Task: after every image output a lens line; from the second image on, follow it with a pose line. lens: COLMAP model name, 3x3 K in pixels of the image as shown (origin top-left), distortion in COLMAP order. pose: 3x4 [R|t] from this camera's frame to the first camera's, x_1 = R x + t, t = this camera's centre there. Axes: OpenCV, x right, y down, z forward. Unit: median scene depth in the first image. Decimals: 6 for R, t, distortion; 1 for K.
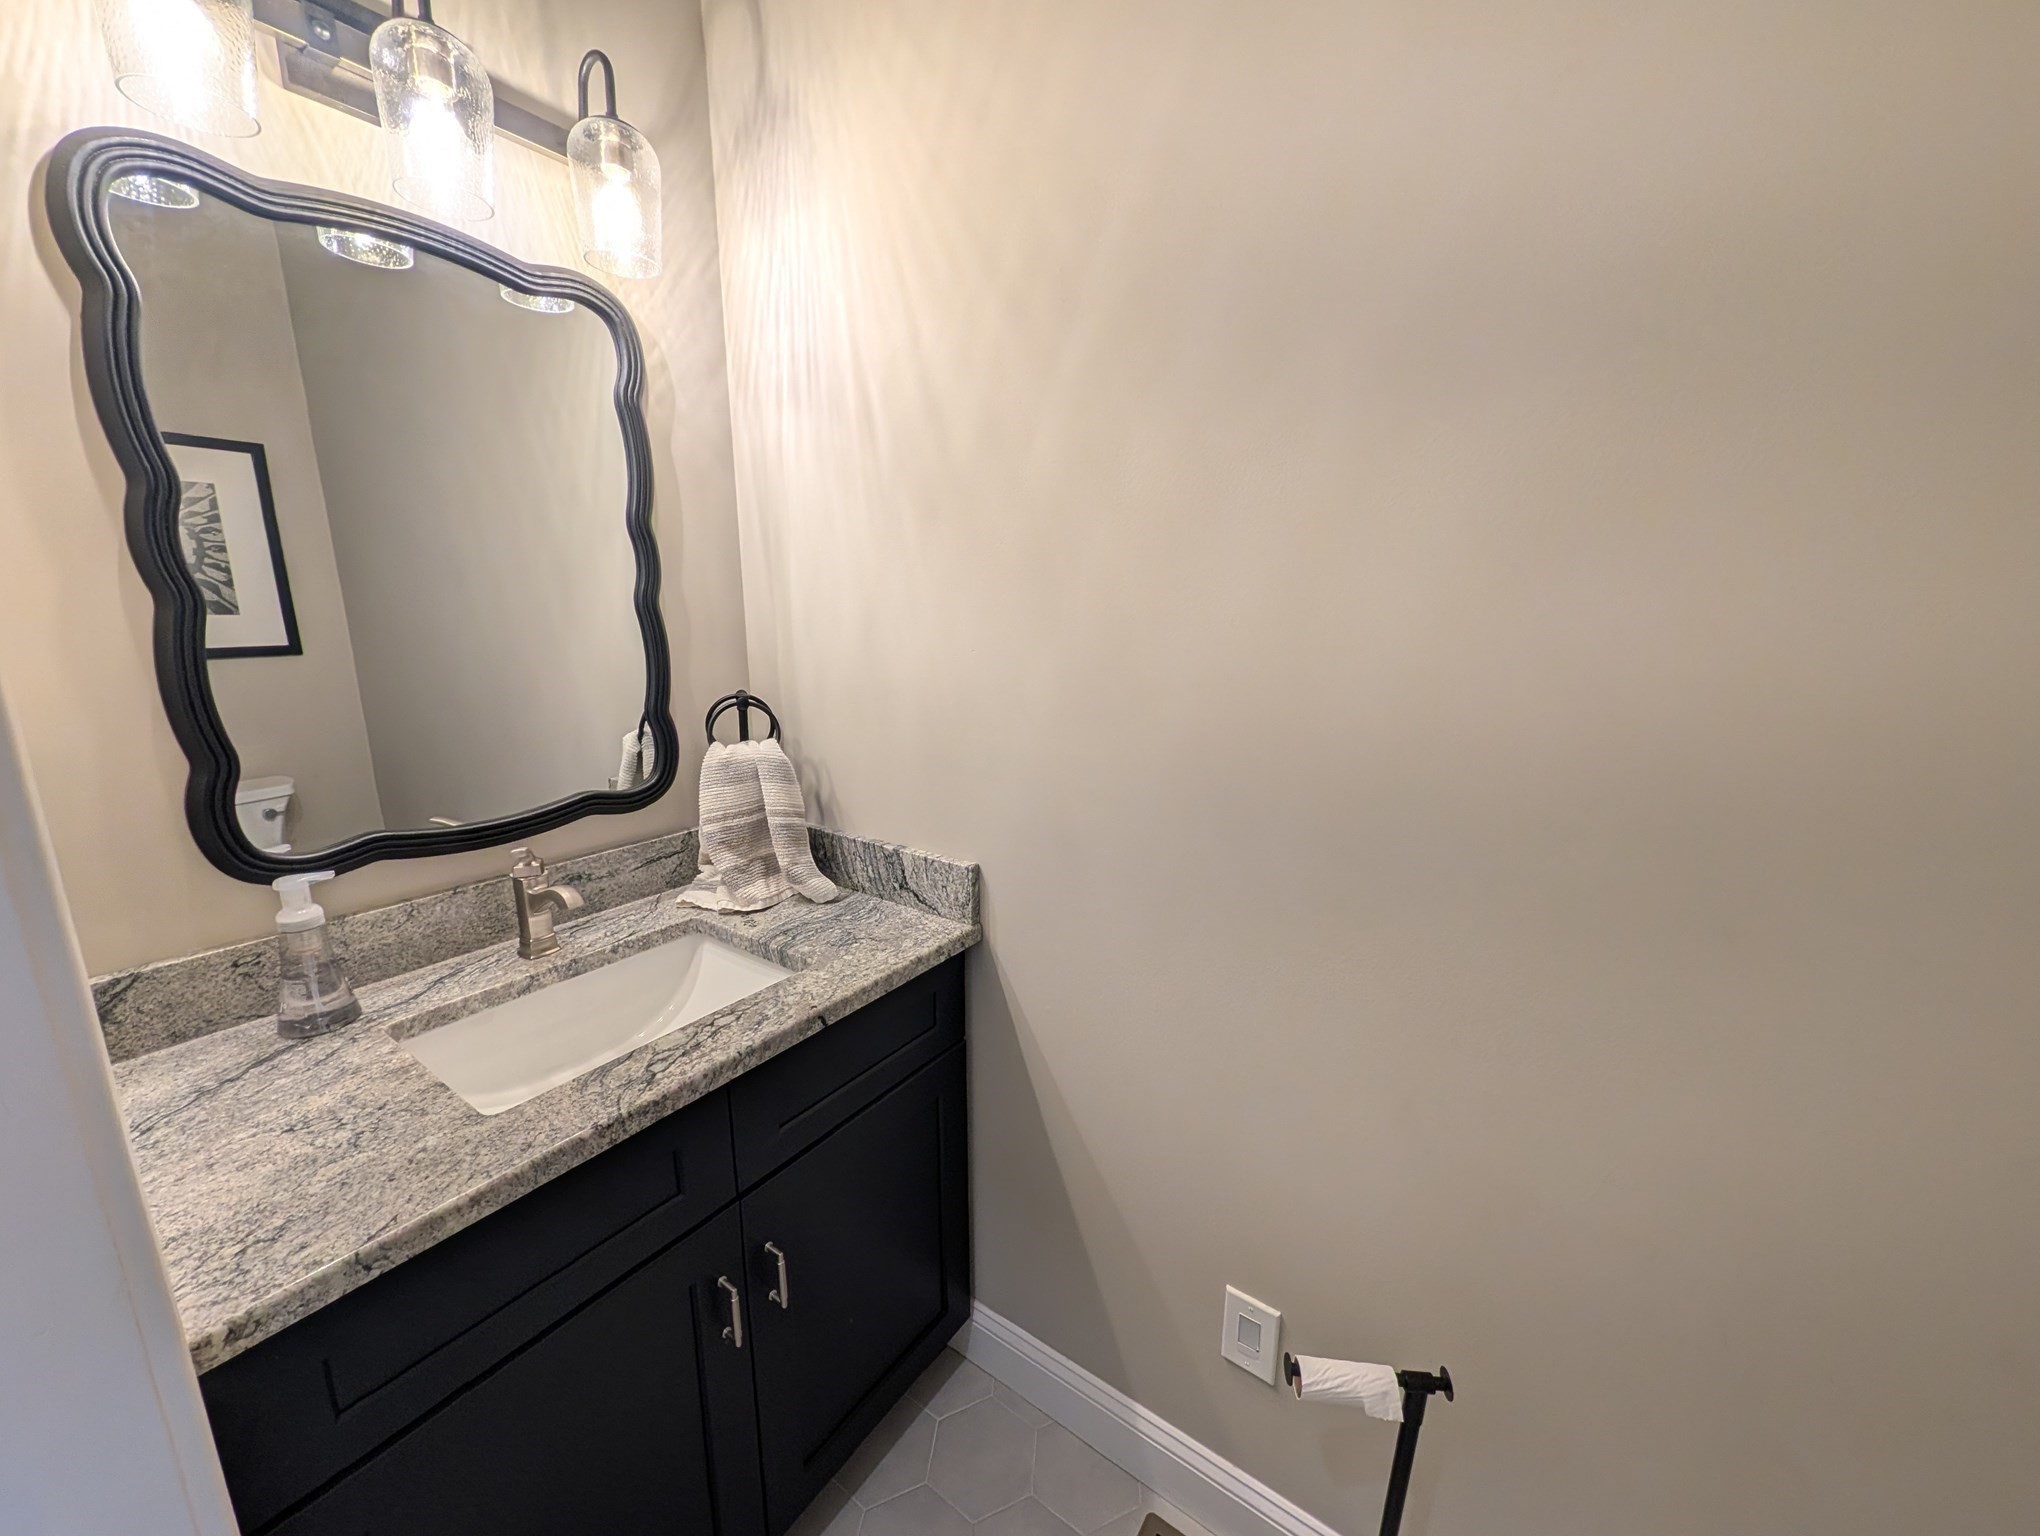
lens RADIAL K [[788.7, 0, 1021.6], [0, 788.7, 767.0], [0, 0, 1]] dist [0.001557, 0.000386]
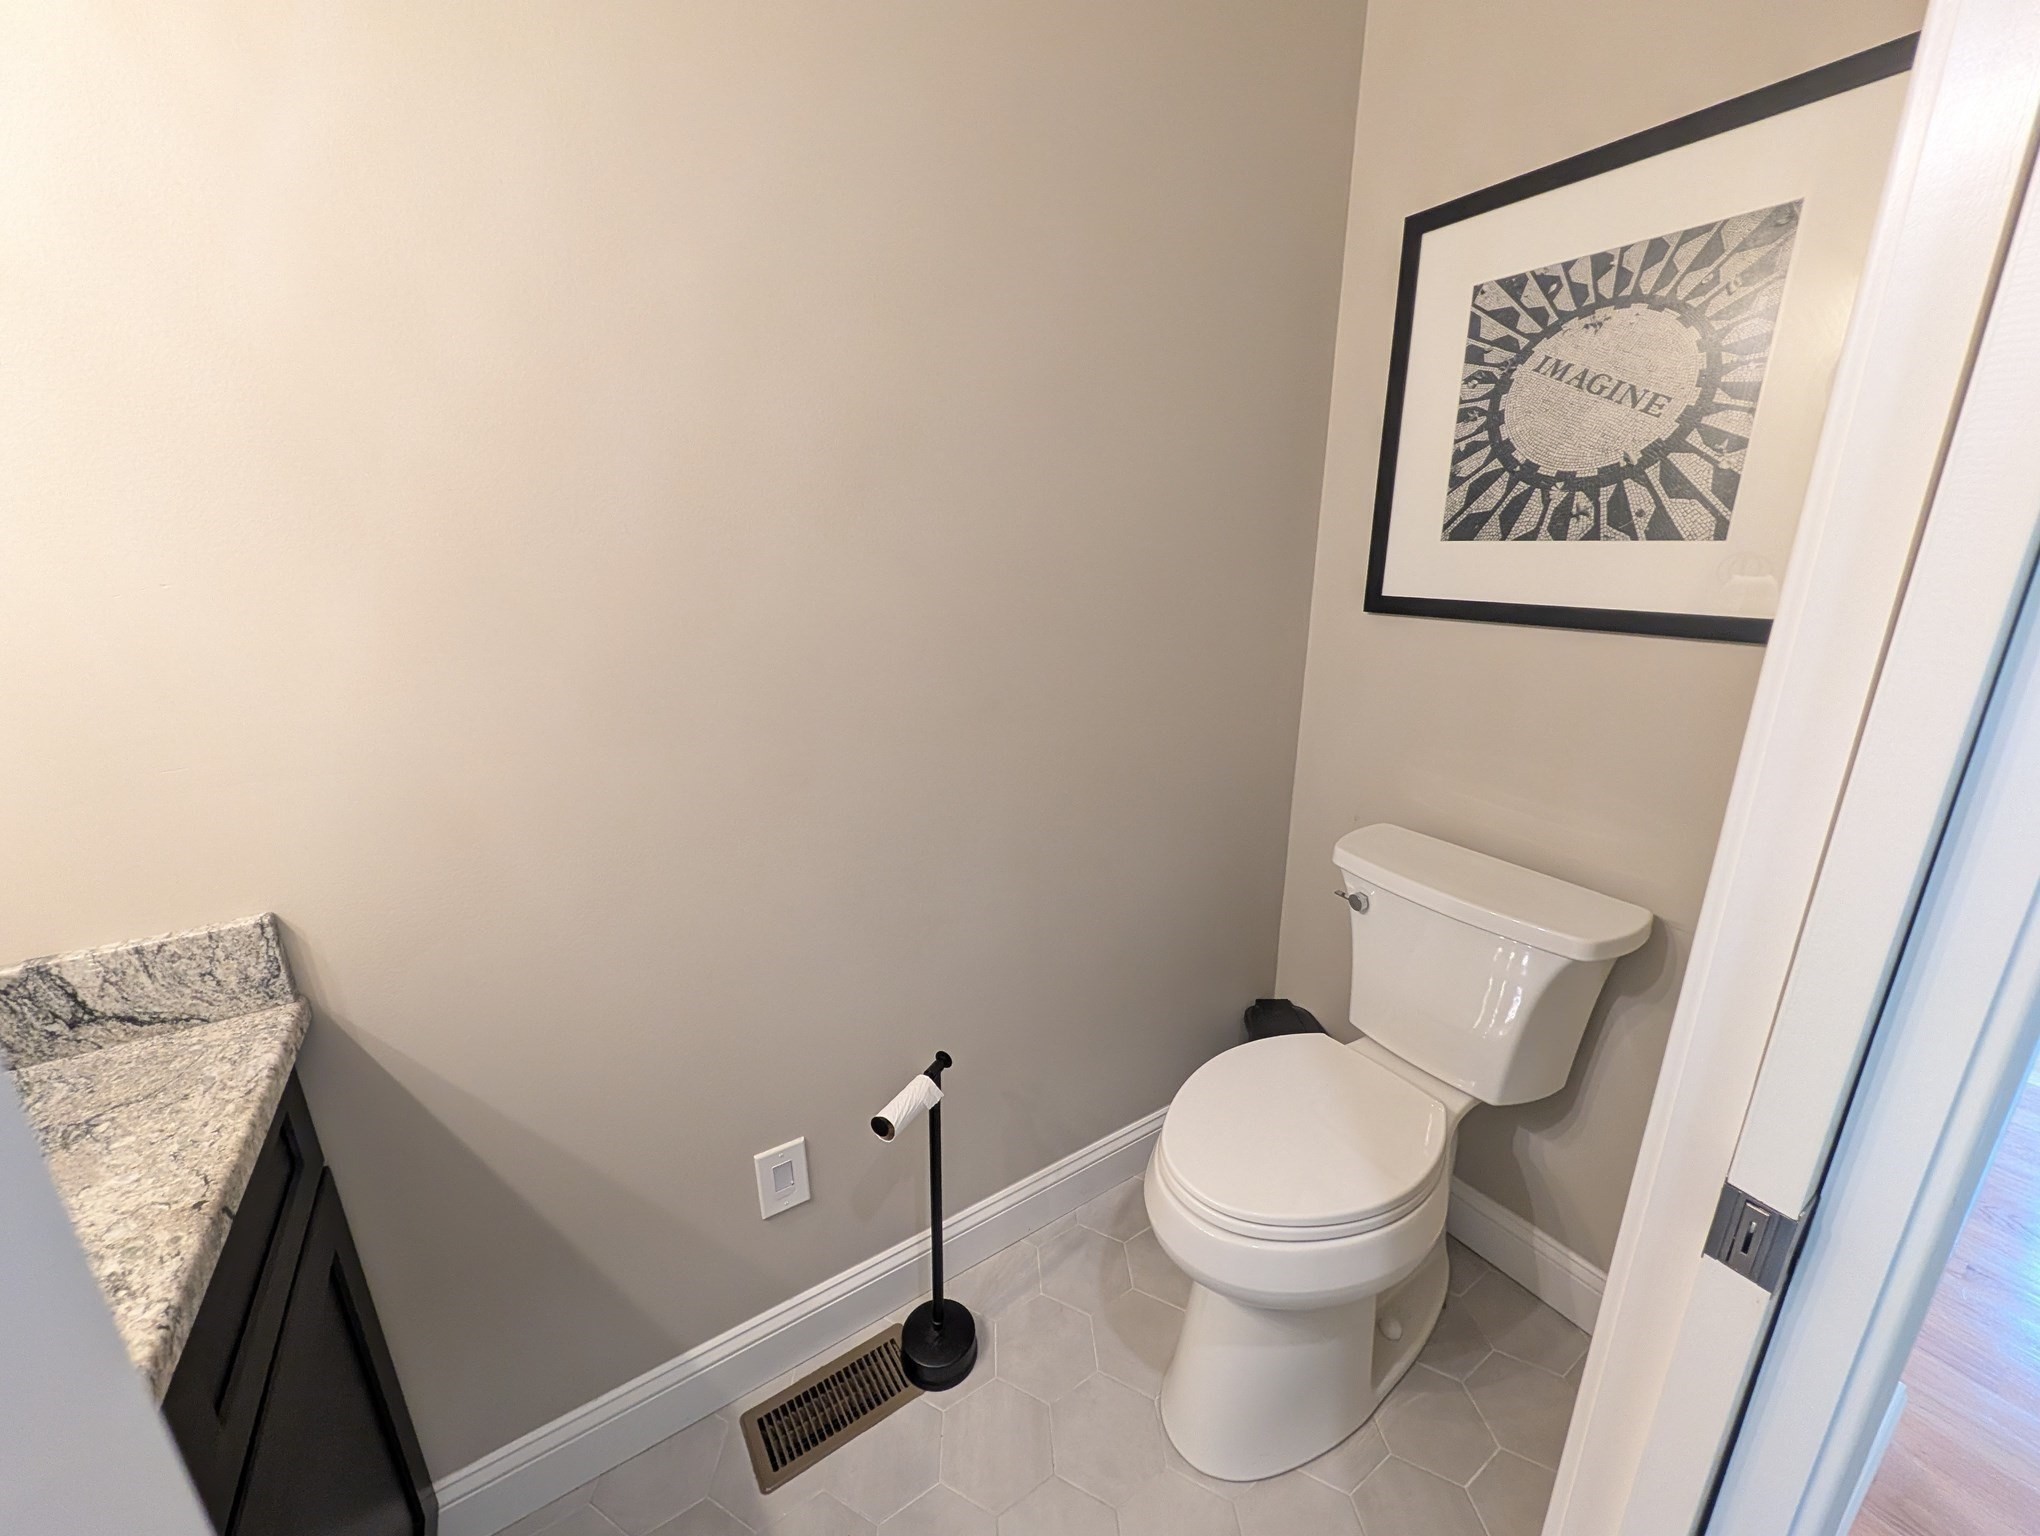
lens RADIAL K [[788.7, 0, 1026.2], [0, 788.7, 771.9], [0, 0, 1]] dist [0.001557, 0.000386]
pose [[0.365974, -0.267073, 0.891479, -0.384122], [0.207462, 0.957243, 0.201606, 0.007687], [-0.907206, 0.111166, 0.405733, 0.144321]]
